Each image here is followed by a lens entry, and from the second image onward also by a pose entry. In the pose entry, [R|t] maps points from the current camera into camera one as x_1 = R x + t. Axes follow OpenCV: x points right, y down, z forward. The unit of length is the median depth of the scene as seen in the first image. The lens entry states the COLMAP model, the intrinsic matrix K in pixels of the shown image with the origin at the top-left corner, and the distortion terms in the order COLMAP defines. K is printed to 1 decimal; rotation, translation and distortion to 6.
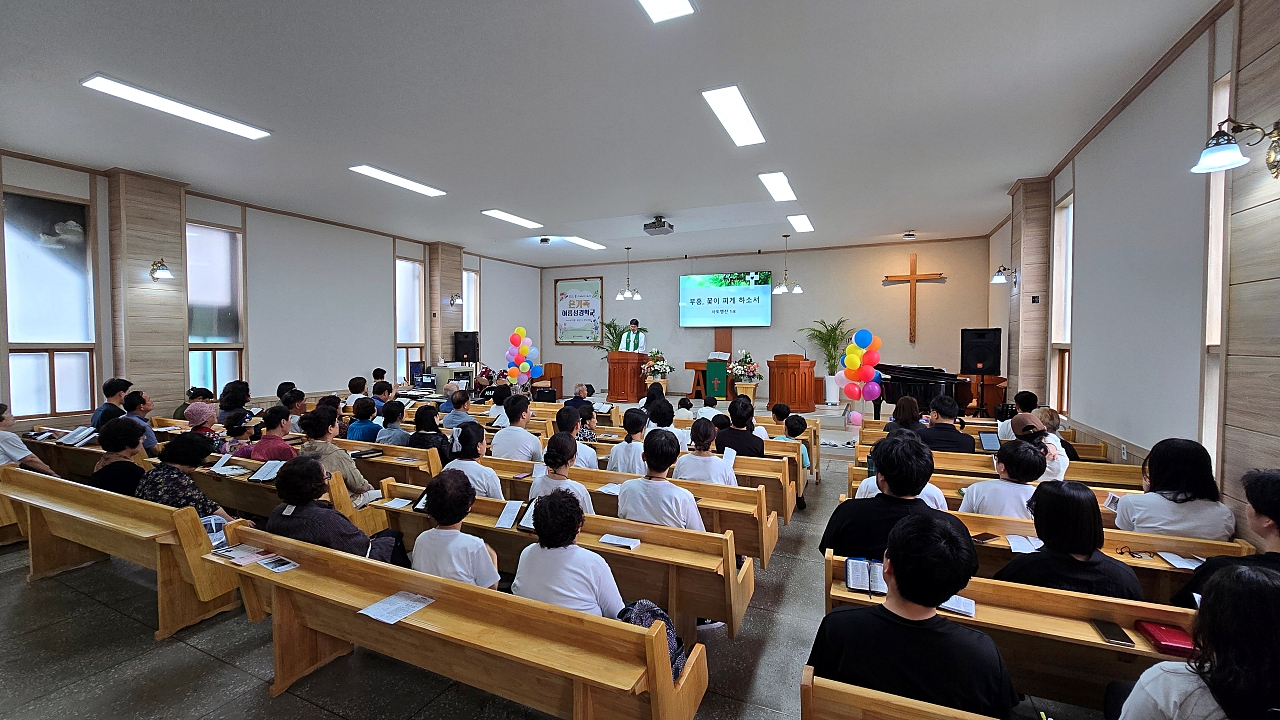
lens RADIAL K [[520.2, 0, 640.0], [0, 520.2, 360.0], [0, 0, 1]] dist [-0.001832, 0.000003]
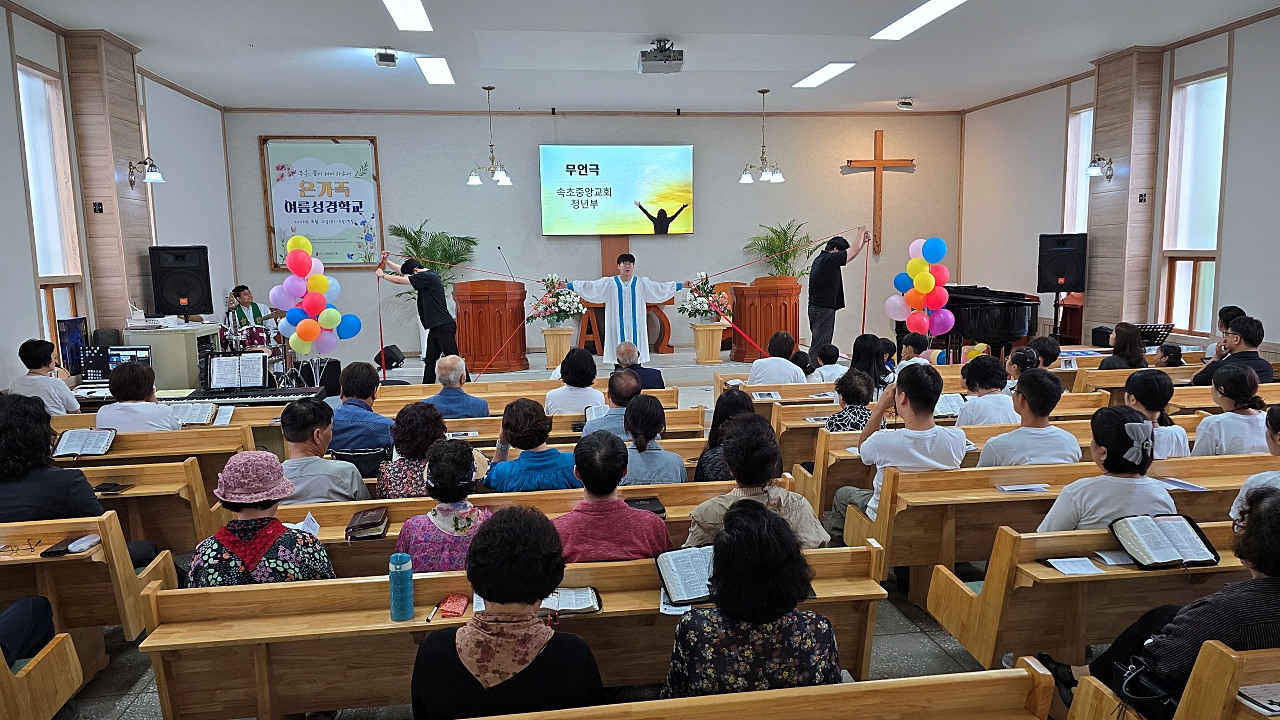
lens RADIAL K [[870.0, 0, 640.0], [0, 870.0, 360.0], [0, 0, 1]] dist [0.033809, -0.003582]
pose [[0.839047, -0.082575, 0.537757, -0.421436], [0.039022, 0.995003, 0.091902, -0.011770], [-0.542659, -0.056126, 0.838076, 0.148481]]
